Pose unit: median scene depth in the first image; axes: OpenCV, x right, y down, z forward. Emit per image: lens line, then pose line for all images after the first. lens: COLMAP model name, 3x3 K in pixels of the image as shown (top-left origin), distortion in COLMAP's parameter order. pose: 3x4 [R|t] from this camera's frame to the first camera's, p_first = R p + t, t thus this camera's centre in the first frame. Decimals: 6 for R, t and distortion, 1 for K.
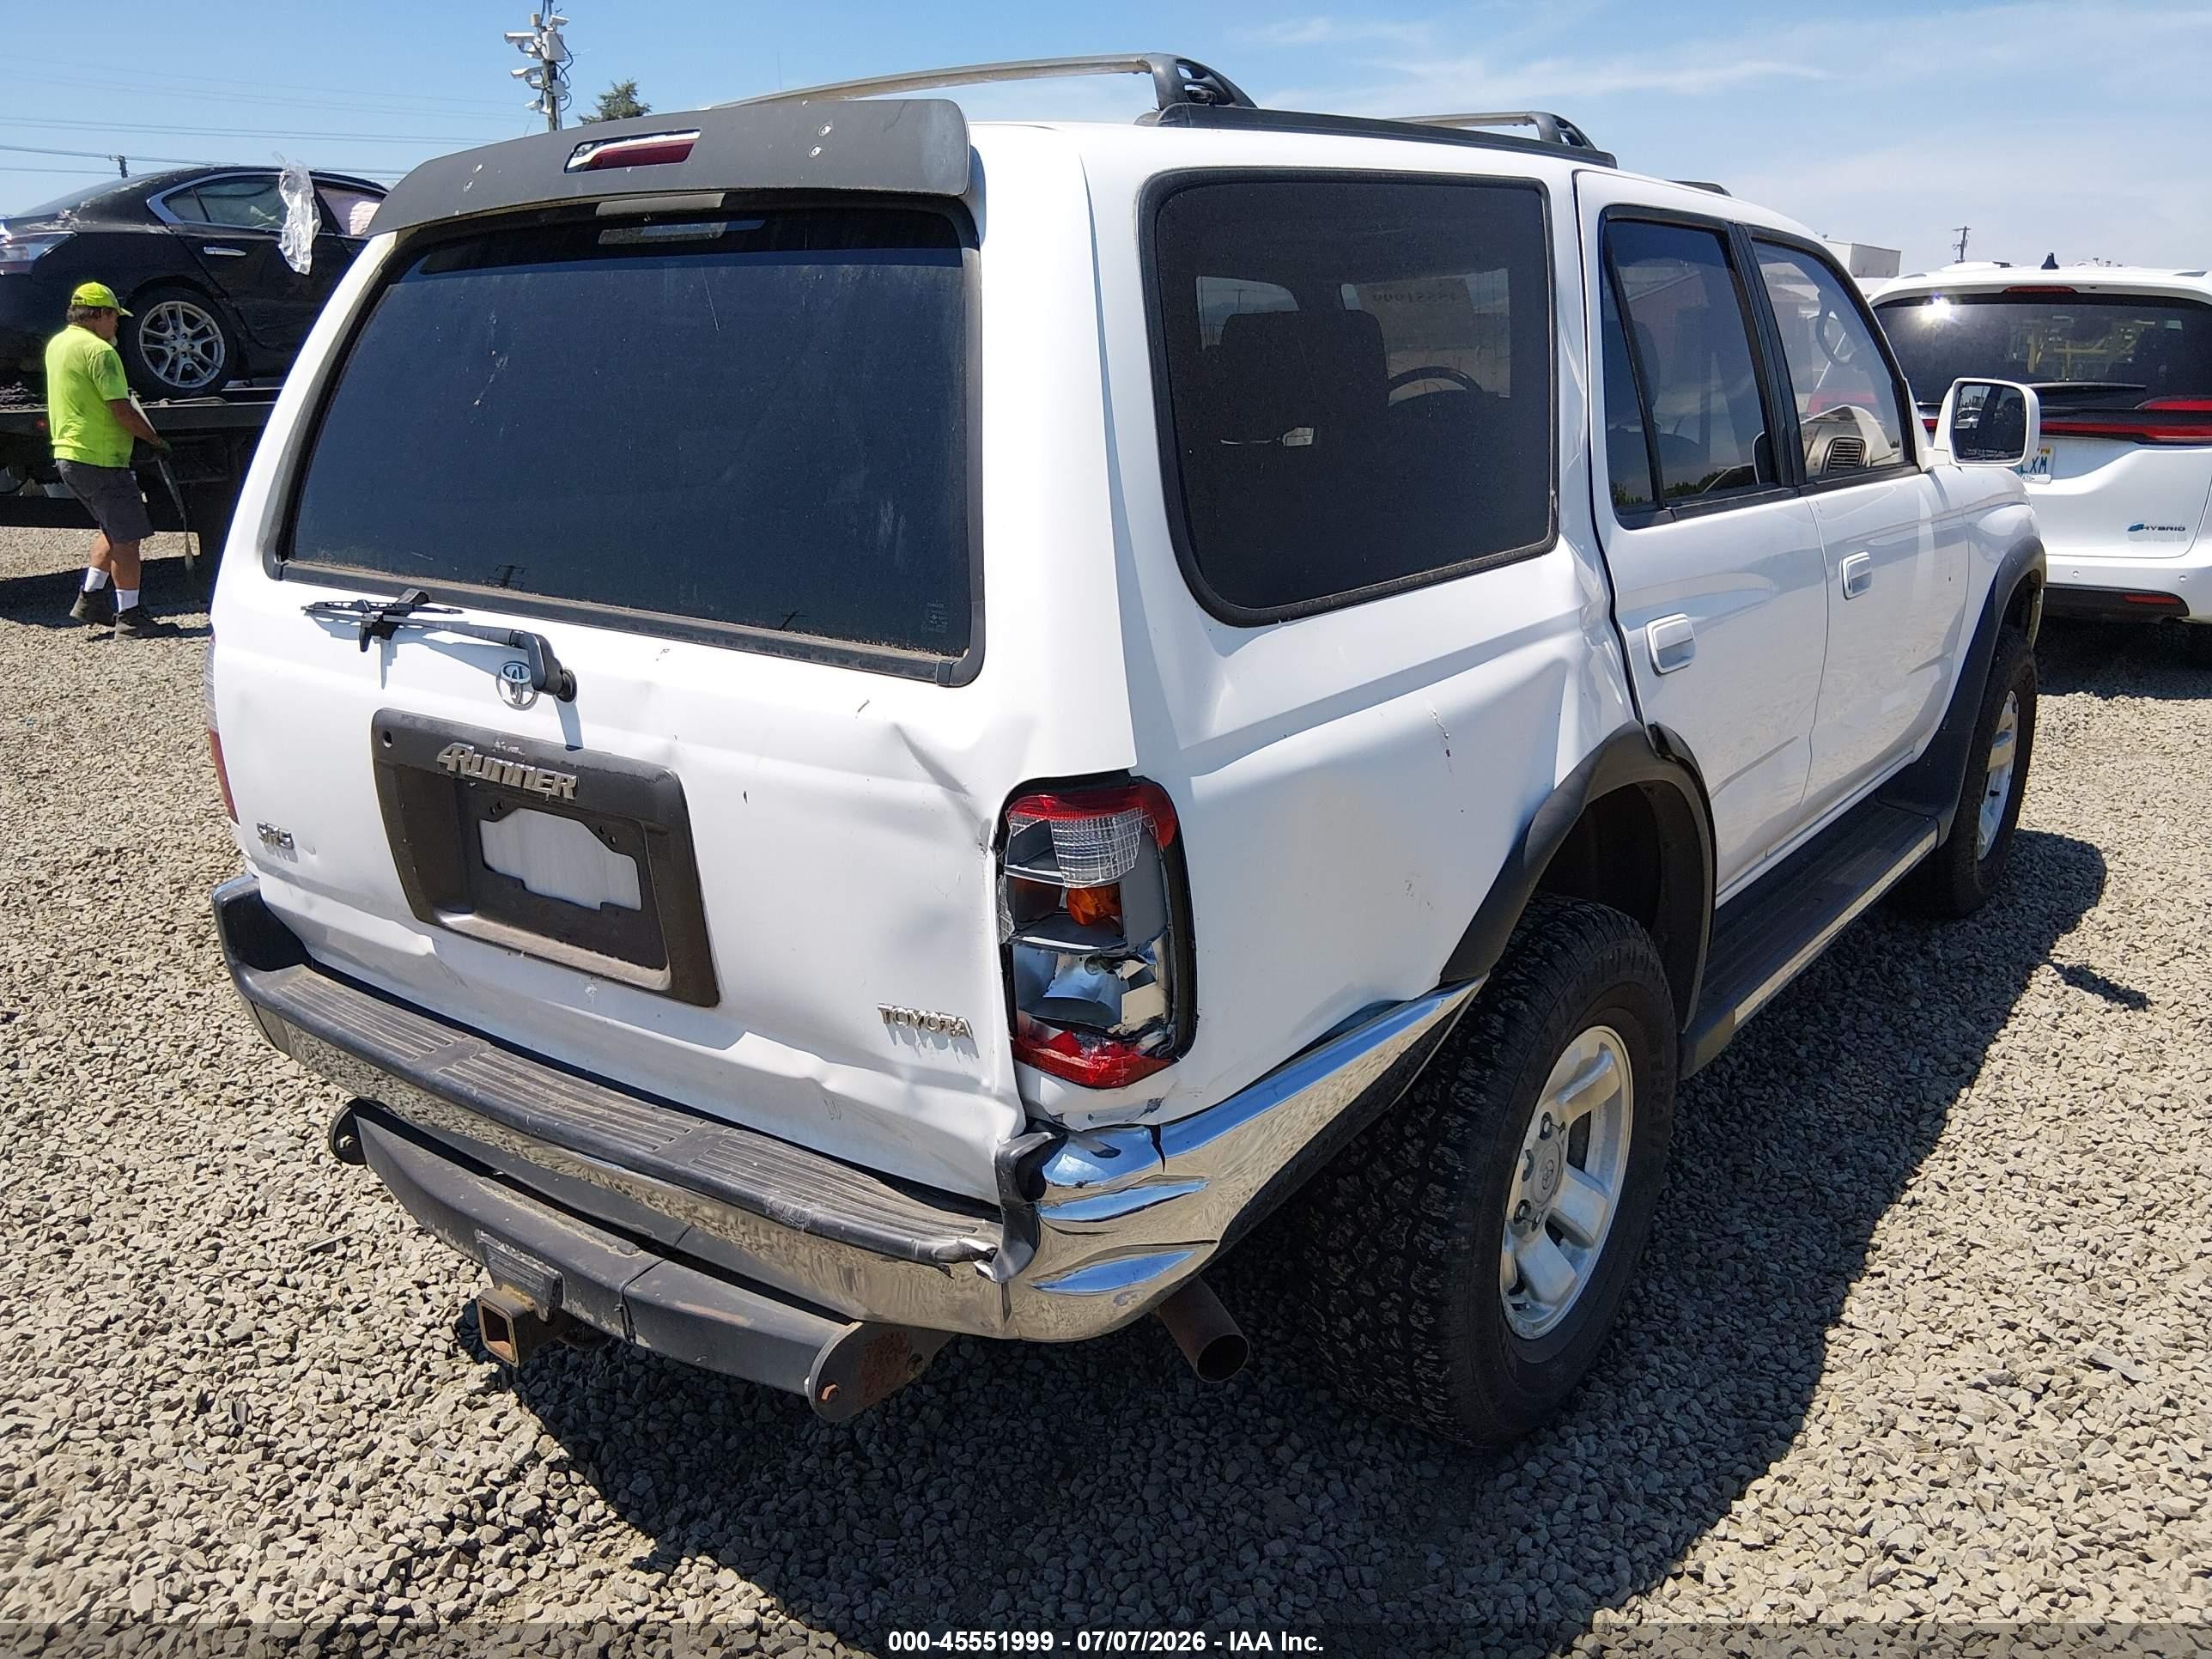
lens RADIAL K [[1663.0, 0, 1105.3], [0, 1663.0, 847.9], [0, 0, 1]] dist [0.079510, -0.127908]
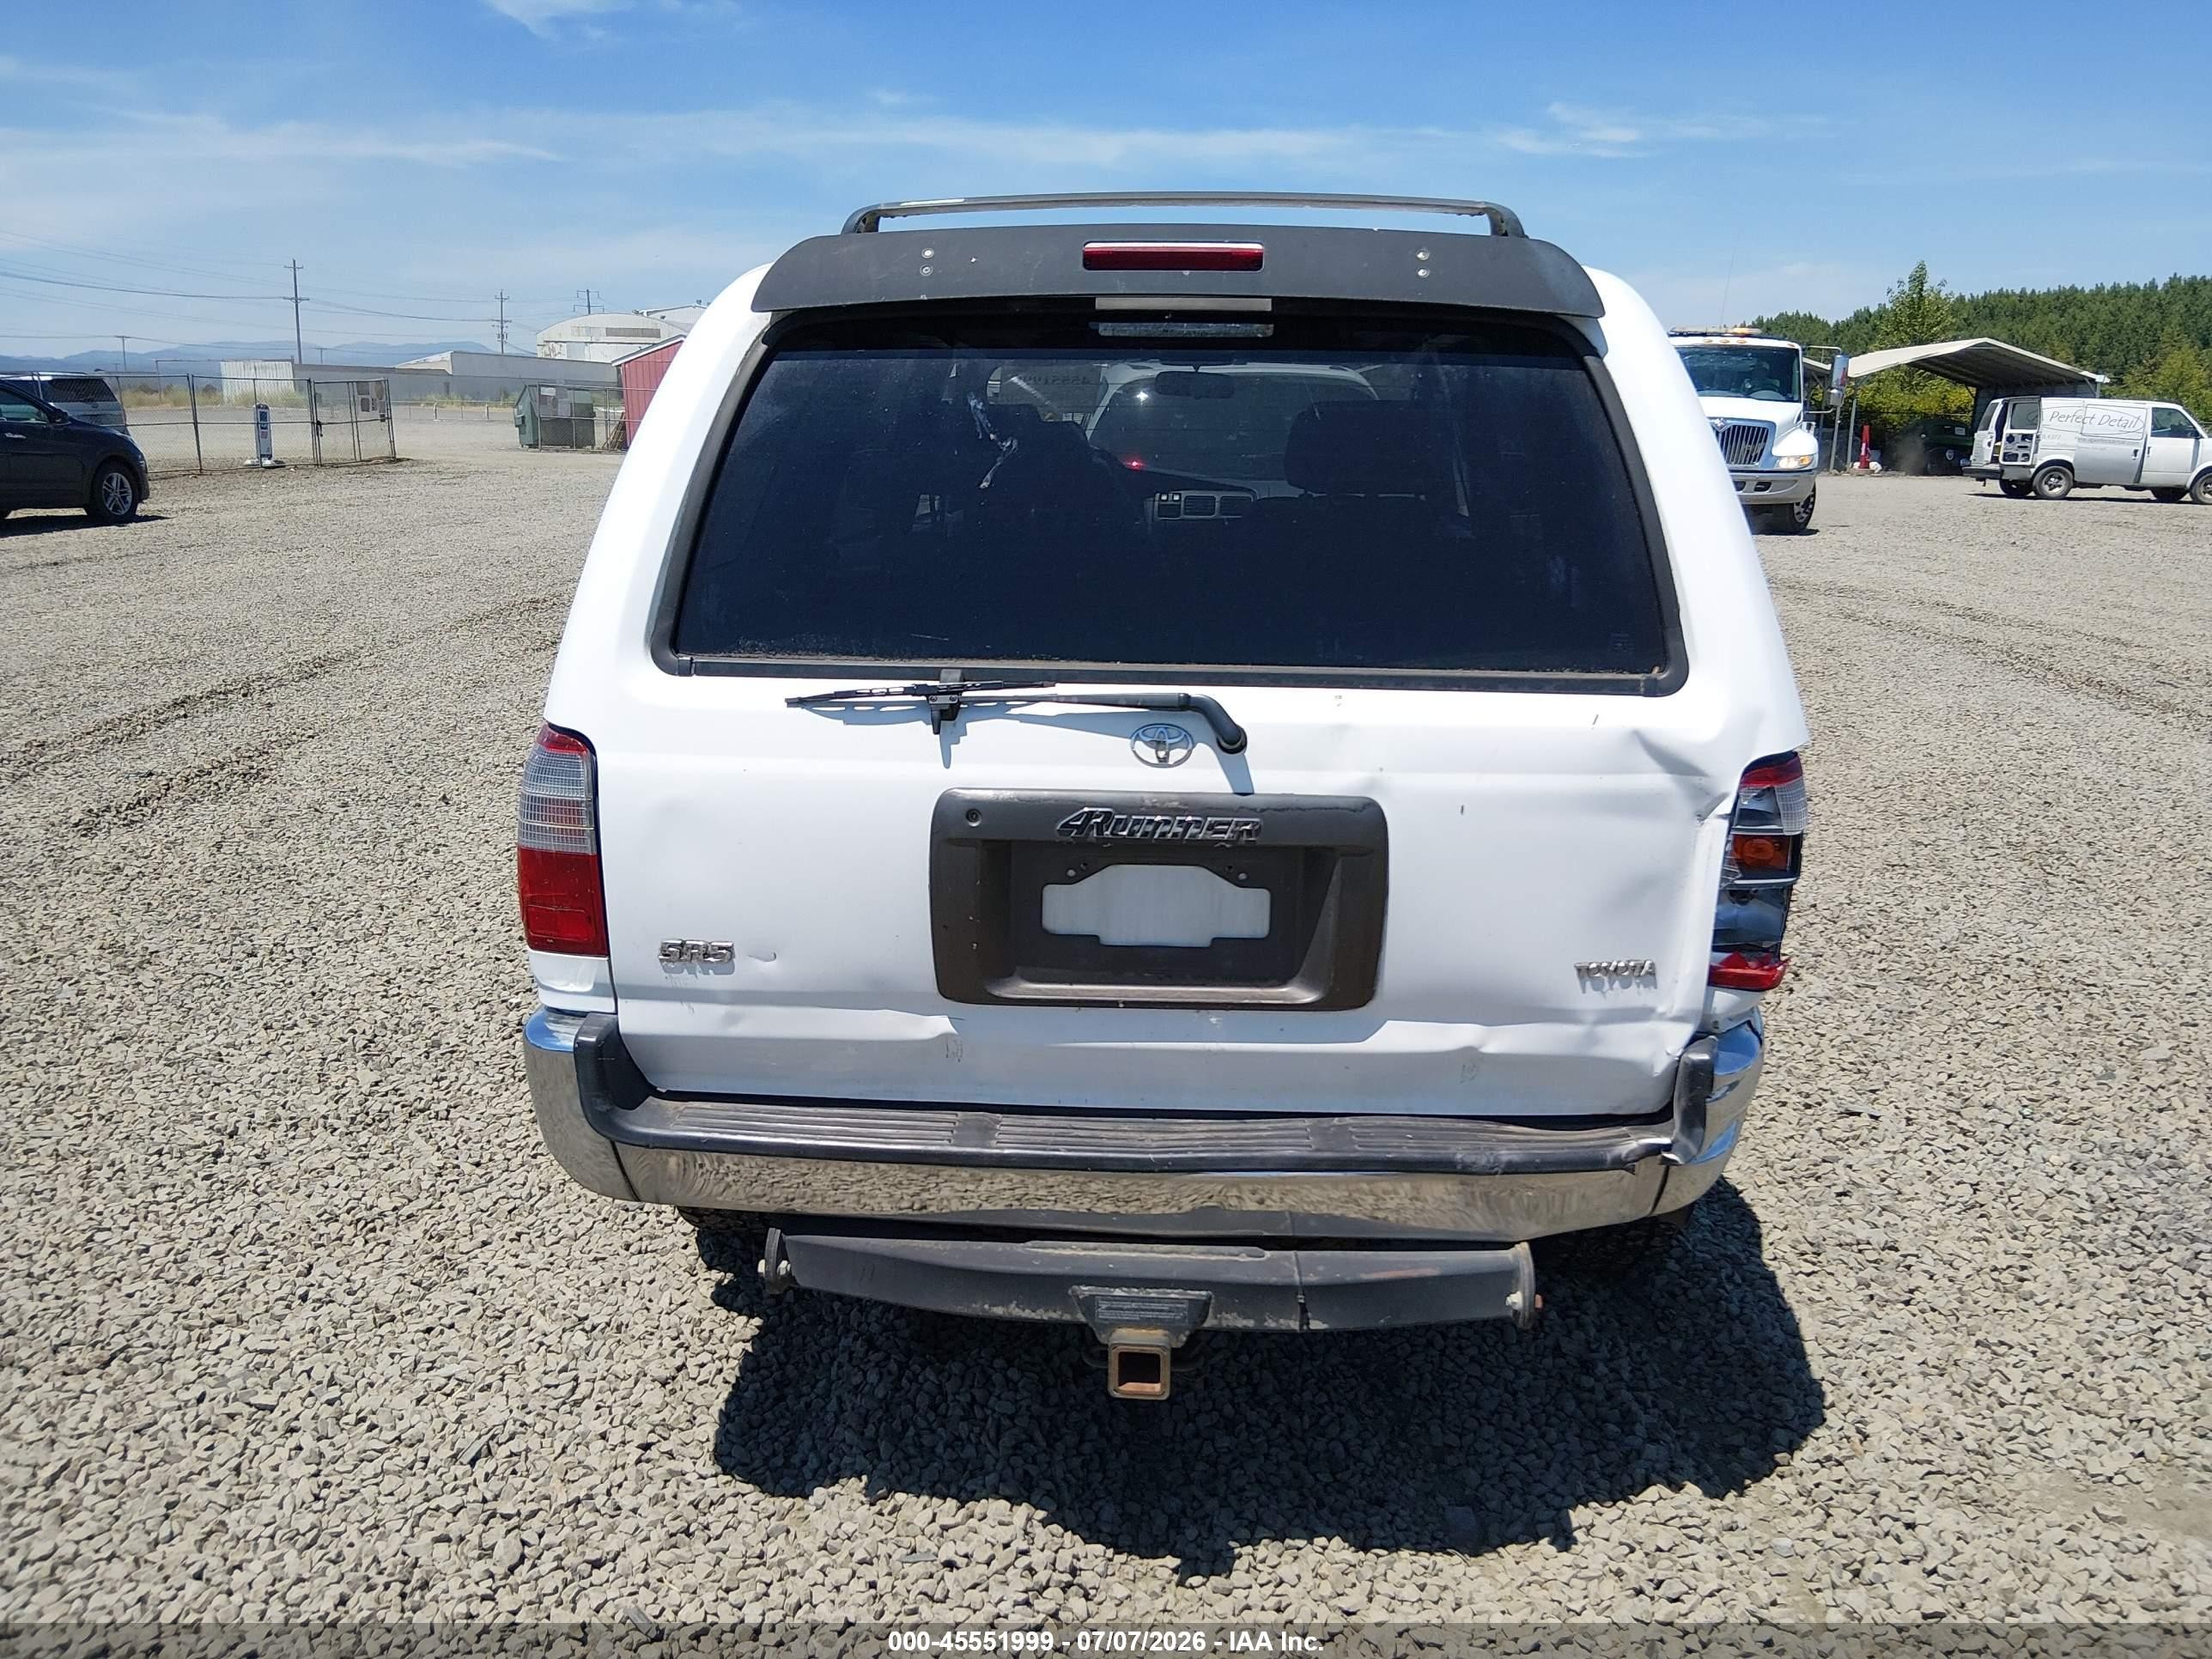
lens RADIAL K [[1653.3, 0, 1122.0], [0, 1653.3, 864.7], [0, 0, 1]] dist [0.044523, -0.109478]
pose [[0.831824, -0.137568, 0.537721, -0.934729], [0.149049, 0.988577, 0.022343, -0.048622], [-0.534653, 0.061561, 0.842827, 0.126970]]
